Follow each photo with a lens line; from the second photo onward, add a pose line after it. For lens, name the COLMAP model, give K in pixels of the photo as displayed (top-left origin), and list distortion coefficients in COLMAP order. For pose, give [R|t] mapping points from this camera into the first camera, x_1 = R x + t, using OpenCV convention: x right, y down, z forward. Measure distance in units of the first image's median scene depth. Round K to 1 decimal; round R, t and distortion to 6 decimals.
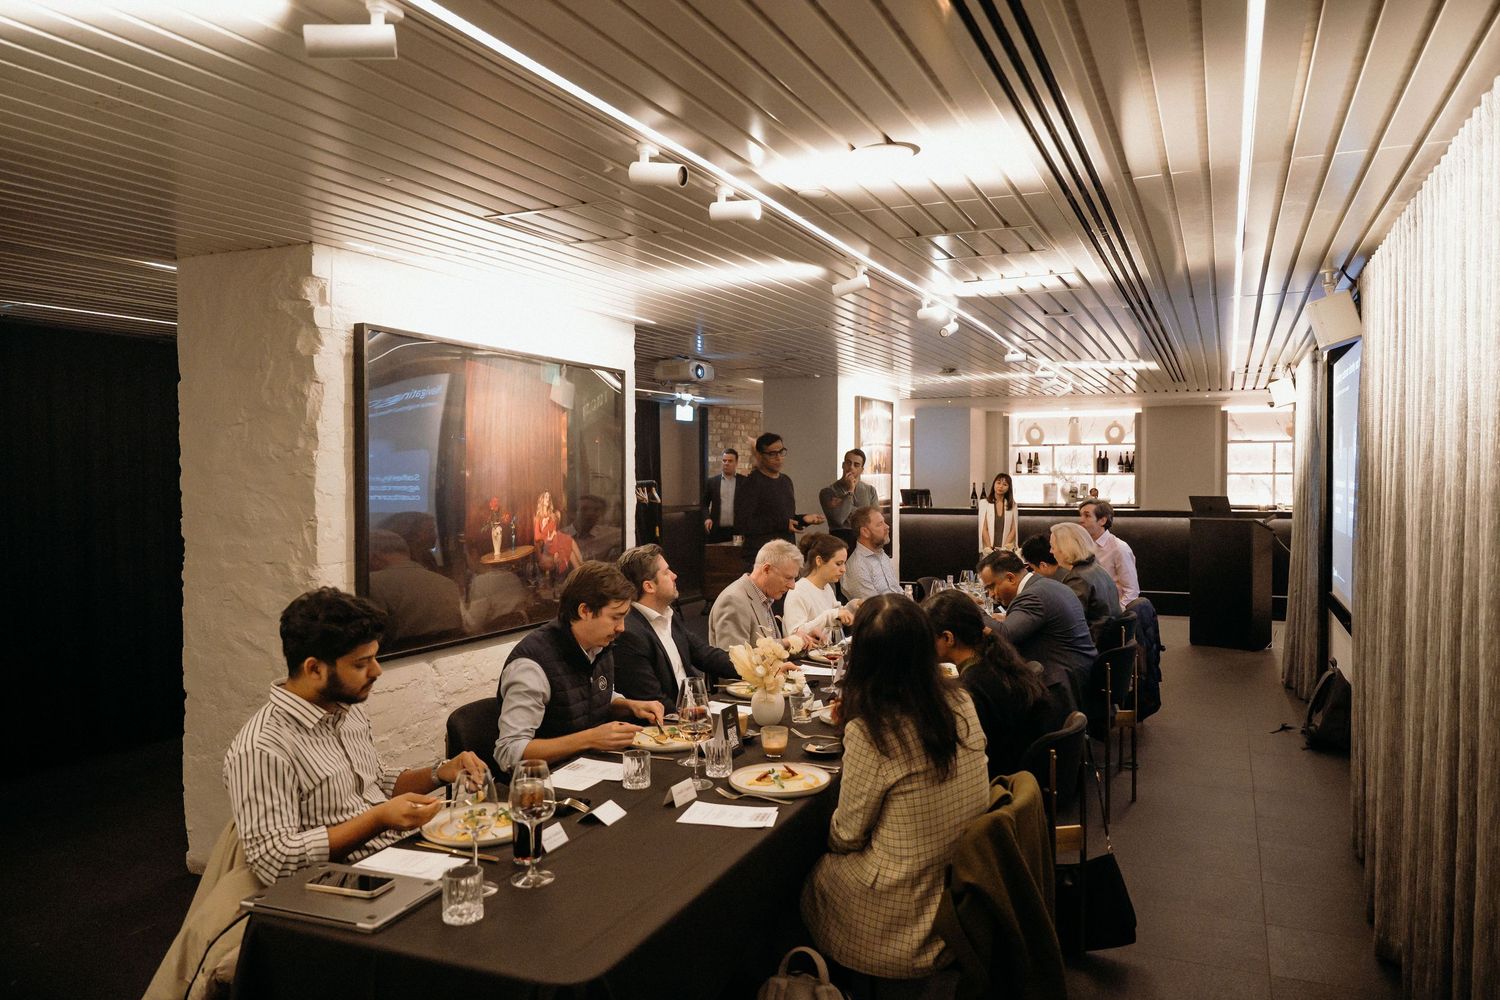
lens RADIAL K [[1104.7, 0, 750.0], [0, 1104.7, 500.0], [0, 0, 1]] dist [0.001619, 0.003809]
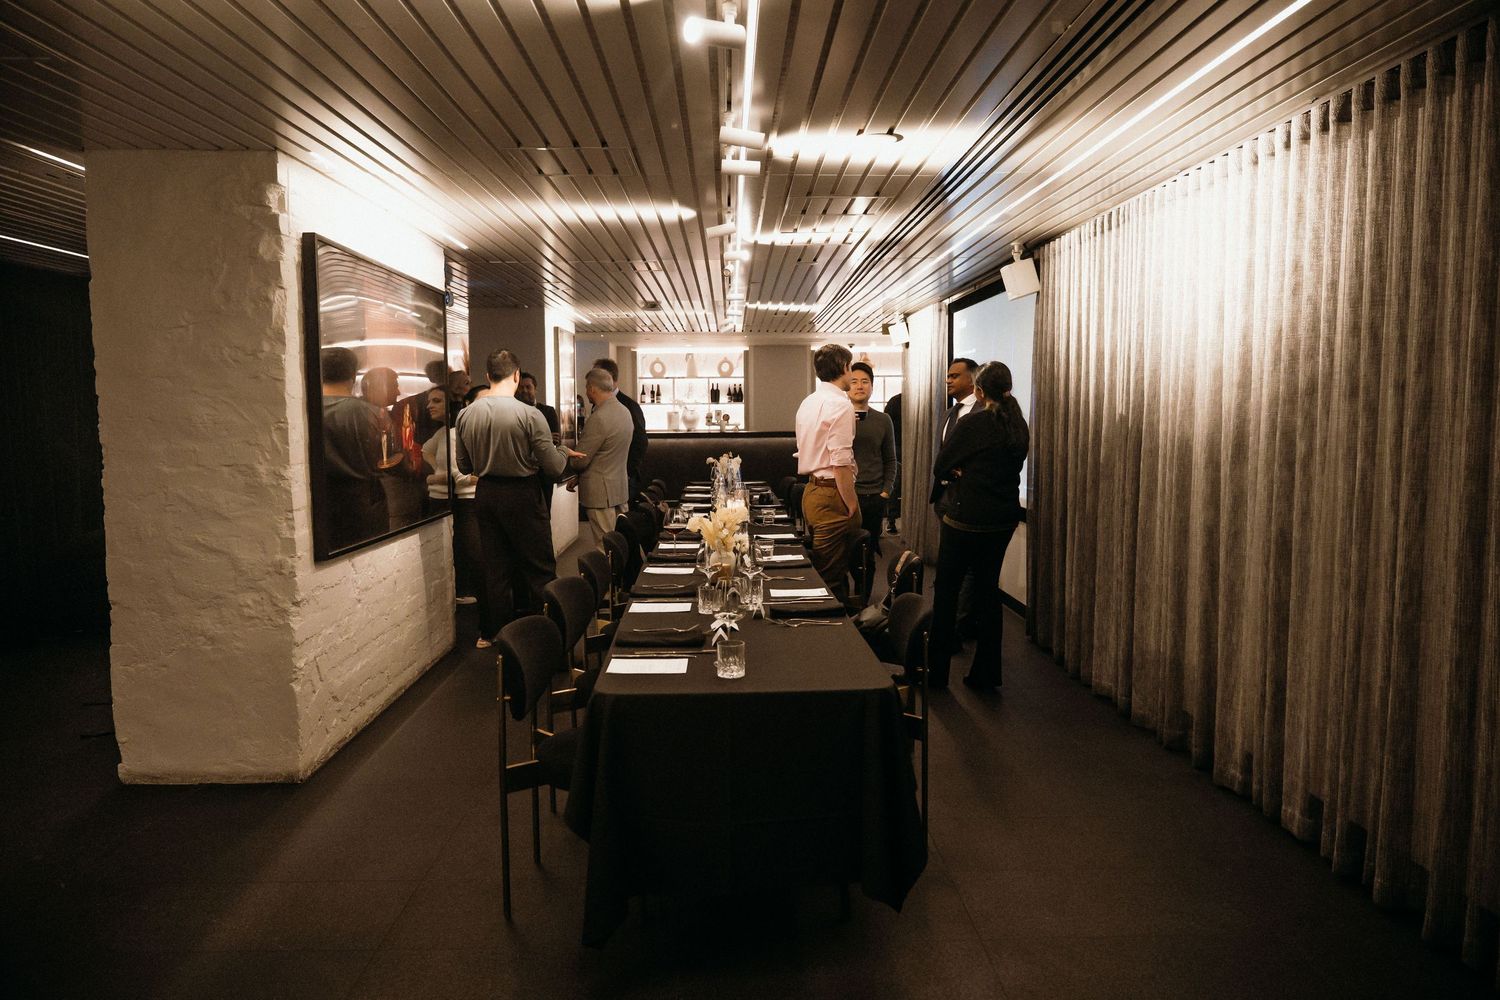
lens RADIAL K [[1104.7, 0, 750.0], [0, 1104.7, 500.0], [0, 0, 1]] dist [0.001619, 0.003809]
pose [[0.890589, -0.037821, 0.453233, -0.393665], [0.014937, 0.998431, 0.053967, 0.034581], [-0.454563, -0.041293, 0.889757, -0.104252]]
